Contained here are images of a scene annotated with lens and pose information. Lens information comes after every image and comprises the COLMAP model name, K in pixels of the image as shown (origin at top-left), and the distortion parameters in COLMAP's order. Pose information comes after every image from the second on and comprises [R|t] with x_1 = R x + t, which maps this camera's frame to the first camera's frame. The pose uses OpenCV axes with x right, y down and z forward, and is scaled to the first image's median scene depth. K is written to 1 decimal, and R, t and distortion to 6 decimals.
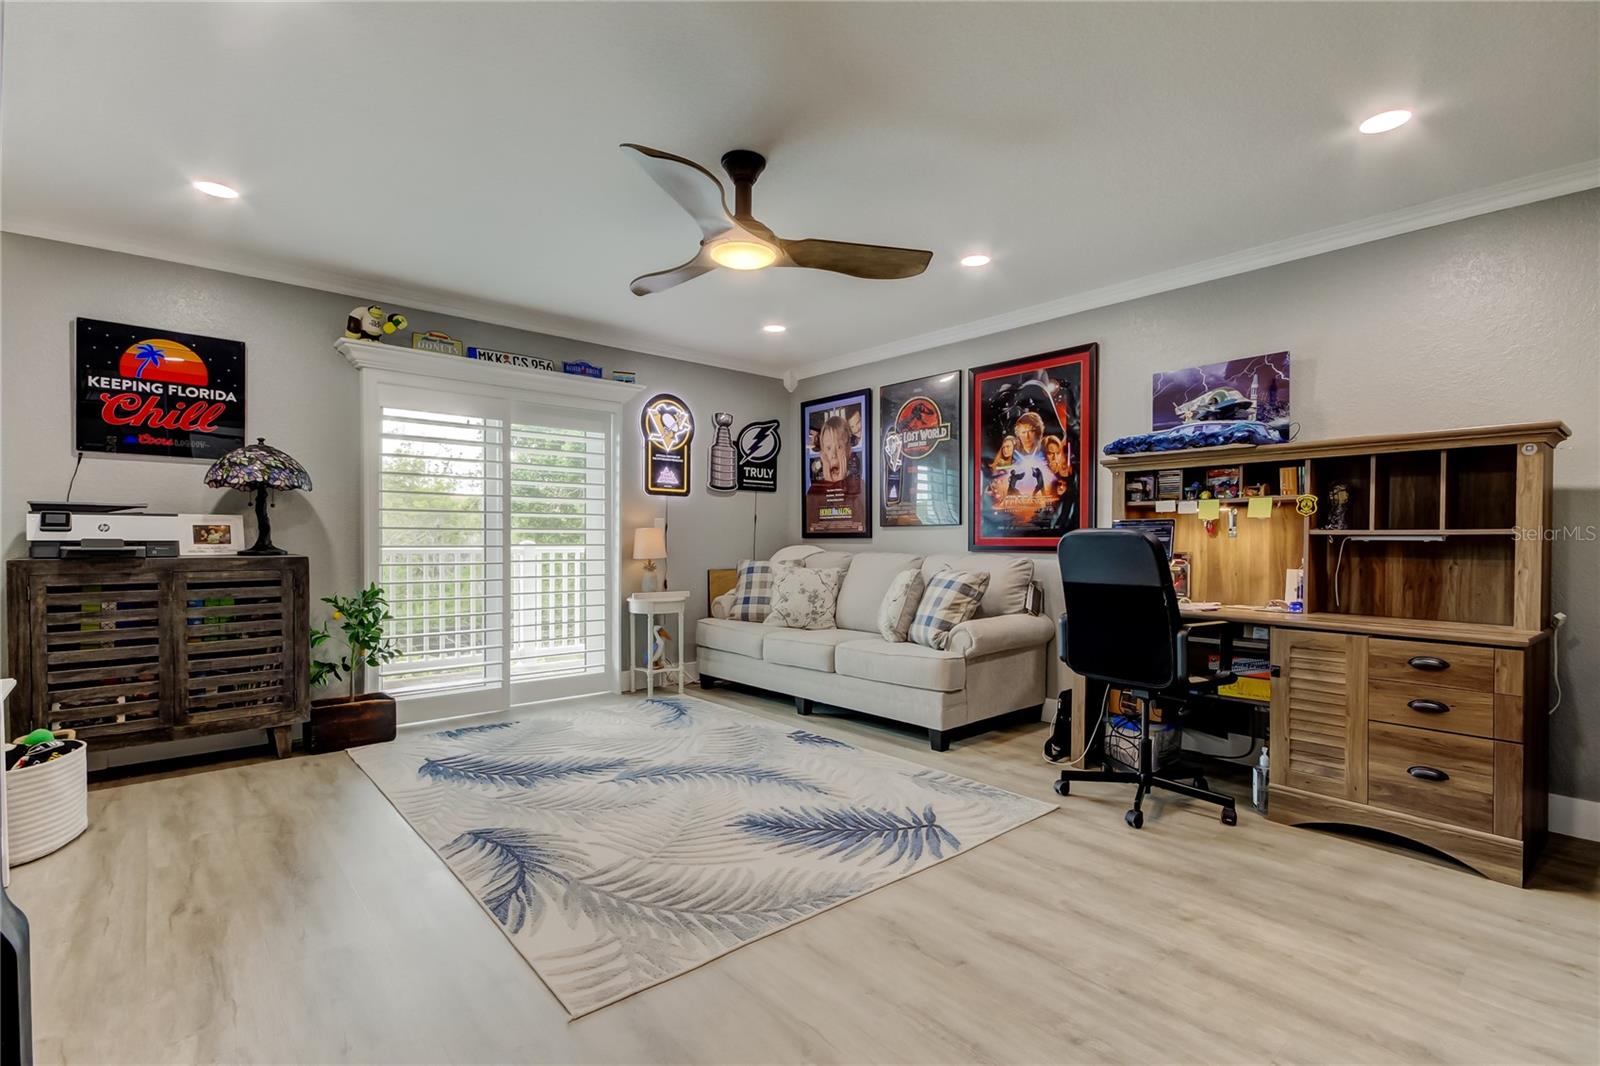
lens RADIAL K [[749.8, 0, 801.3], [0, 749.8, 540.4], [0, 0, 1]] dist [-0.001678, -0.000047]
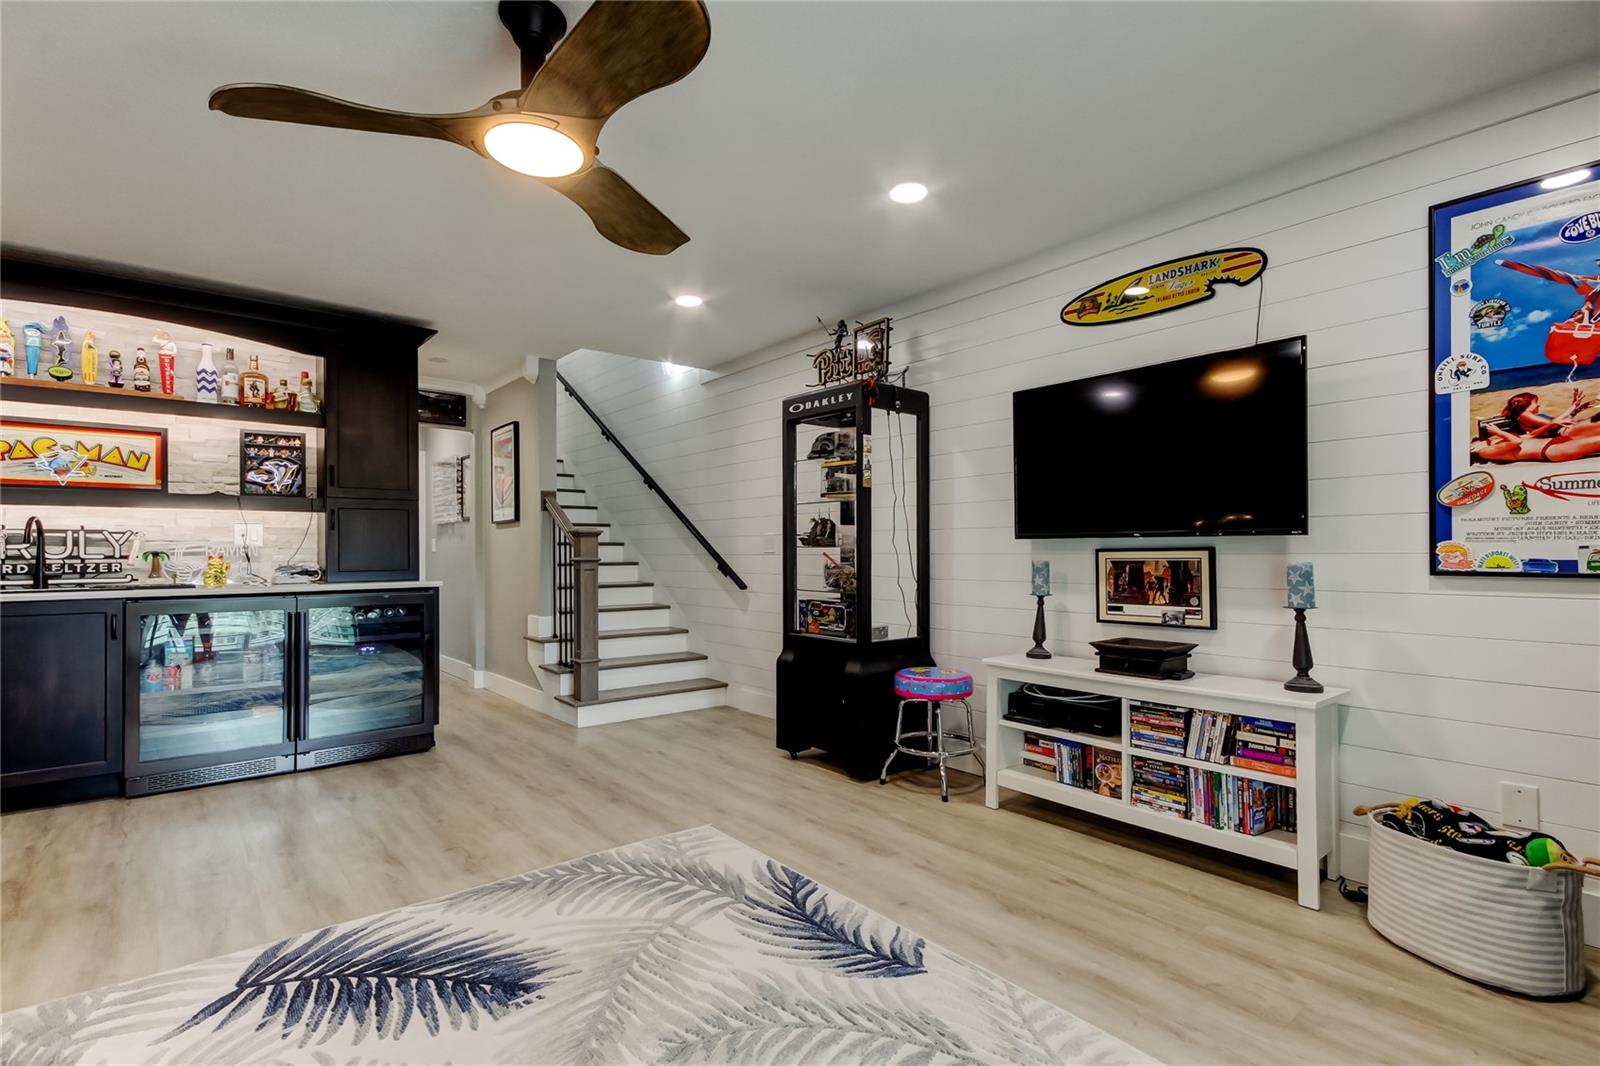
lens RADIAL K [[749.8, 0, 798.8], [0, 749.8, 542.7], [0, 0, 1]] dist [-0.001678, -0.000047]
pose [[-0.999788, -0.005841, 0.019756, -0.396154], [-0.006024, 0.999939, -0.009264, -0.013828], [-0.019701, -0.009381, -0.999762, 1.998831]]
